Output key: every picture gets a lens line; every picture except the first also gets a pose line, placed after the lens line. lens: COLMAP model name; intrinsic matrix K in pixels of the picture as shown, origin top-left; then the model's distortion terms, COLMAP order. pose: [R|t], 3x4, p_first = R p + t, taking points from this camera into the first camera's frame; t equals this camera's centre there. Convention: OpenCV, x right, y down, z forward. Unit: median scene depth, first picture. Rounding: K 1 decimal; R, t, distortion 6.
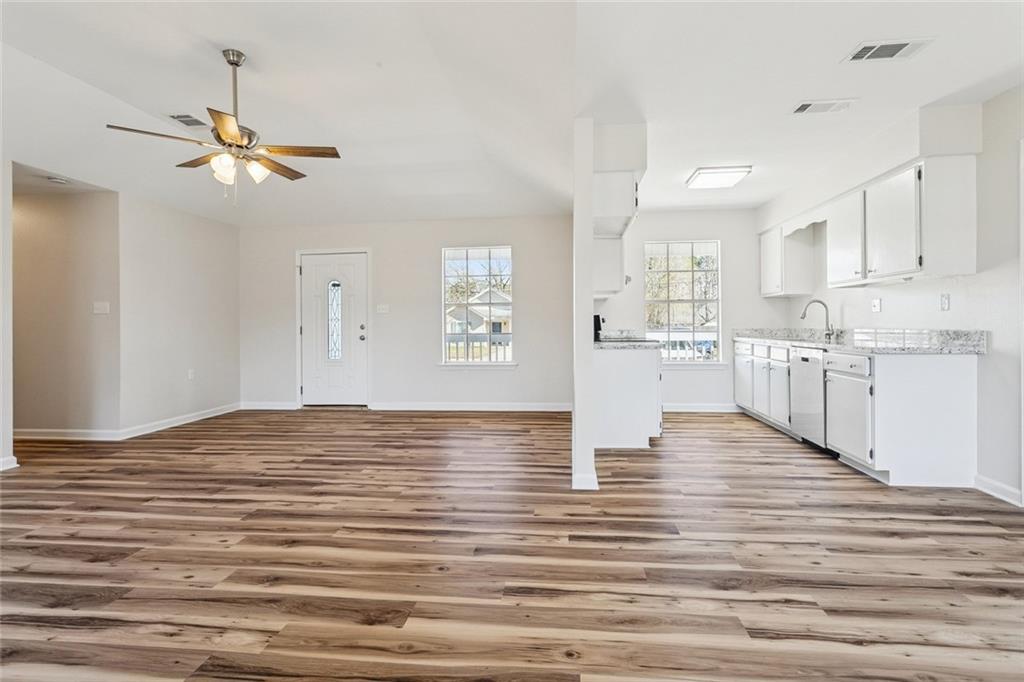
lens RADIAL K [[498.7, 0, 517.8], [0, 498.7, 325.3], [0, 0, 1]] dist [0.001174, 0.000320]
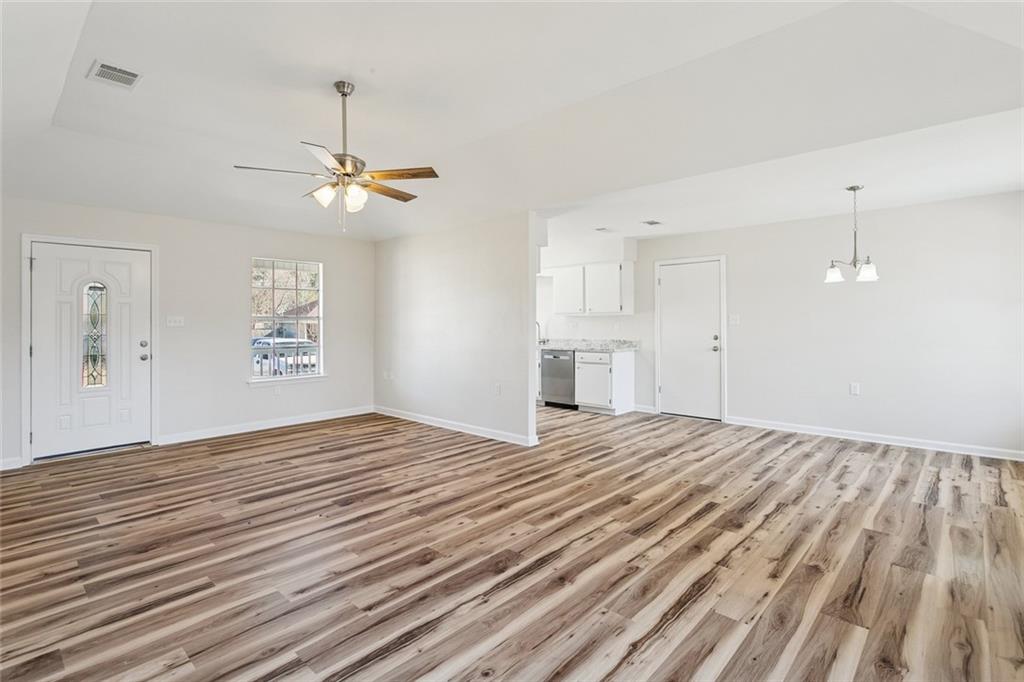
lens RADIAL K [[494.9, 0, 505.5], [0, 494.9, 319.4], [0, 0, 1]] dist [0.001525, 0.000378]
pose [[0.599529, 0.014182, 0.800227, -1.264008], [-0.000274, 0.999847, -0.017515, -0.045852], [-0.800353, 0.010281, 0.599441, 0.137093]]
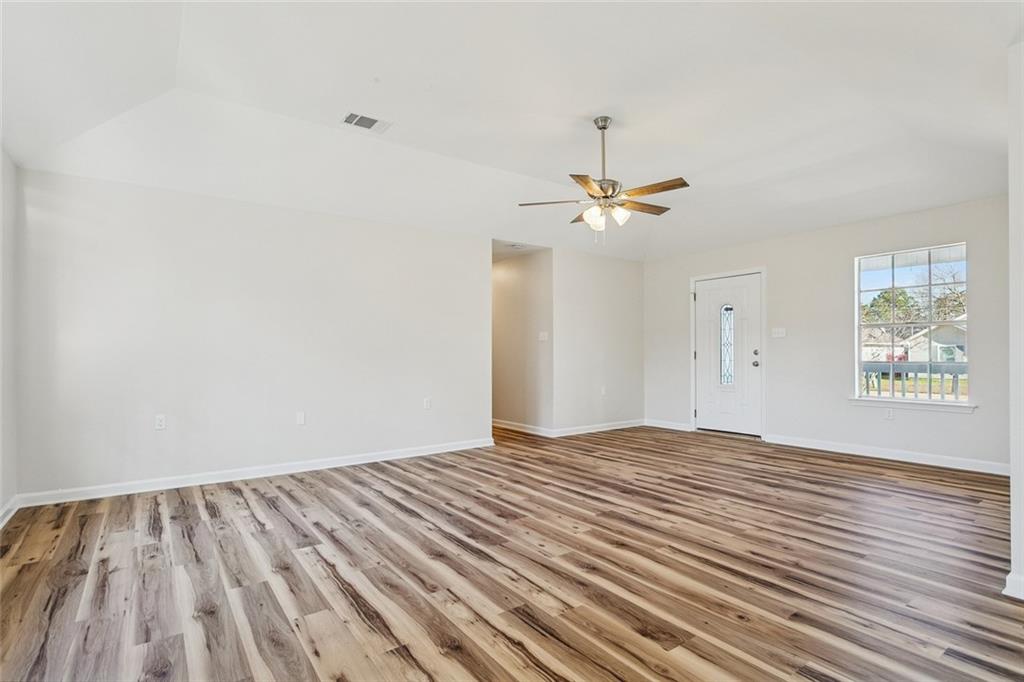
lens RADIAL K [[506.2, 0, 508.8], [0, 506.2, 348.8], [0, 0, 1]] dist [-0.005647, 0.000477]
pose [[0.665814, 0.001617, -0.746116, 0.185437], [-0.002958, 0.999996, -0.000473, -0.002647], [0.746112, 0.002522, 0.665816, 0.045677]]
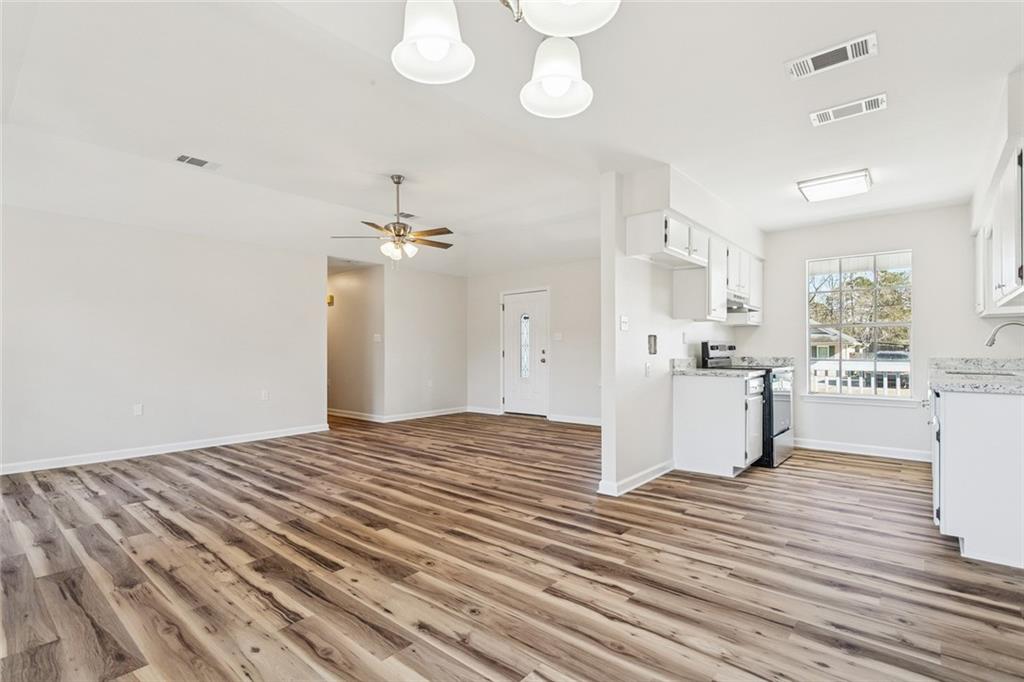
lens RADIAL K [[489.4, 0, 509.8], [0, 489.4, 349.3], [0, 0, 1]] dist [0.002585, -0.000455]
pose [[0.822980, 0.006240, -0.568036, 0.633985], [-0.006357, 0.999978, 0.001775, -0.008545], [0.568034, 0.002150, 0.823002, -0.065151]]
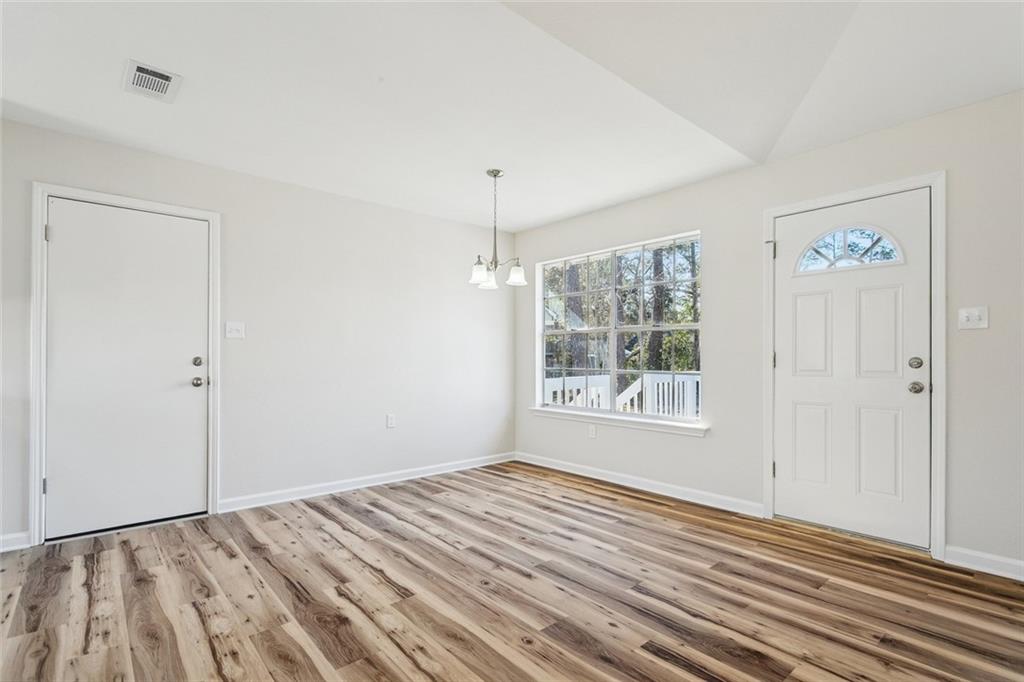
lens RADIAL K [[488.2, 0, 513.8], [0, 488.2, 359.3], [0, 0, 1]] dist [0.001117, 0.000031]
pose [[-0.732877, 0.010428, 0.680282, -0.352801], [0.008668, 0.999944, -0.005990, 0.001503], [-0.680306, 0.001507, -0.732926, 1.001119]]
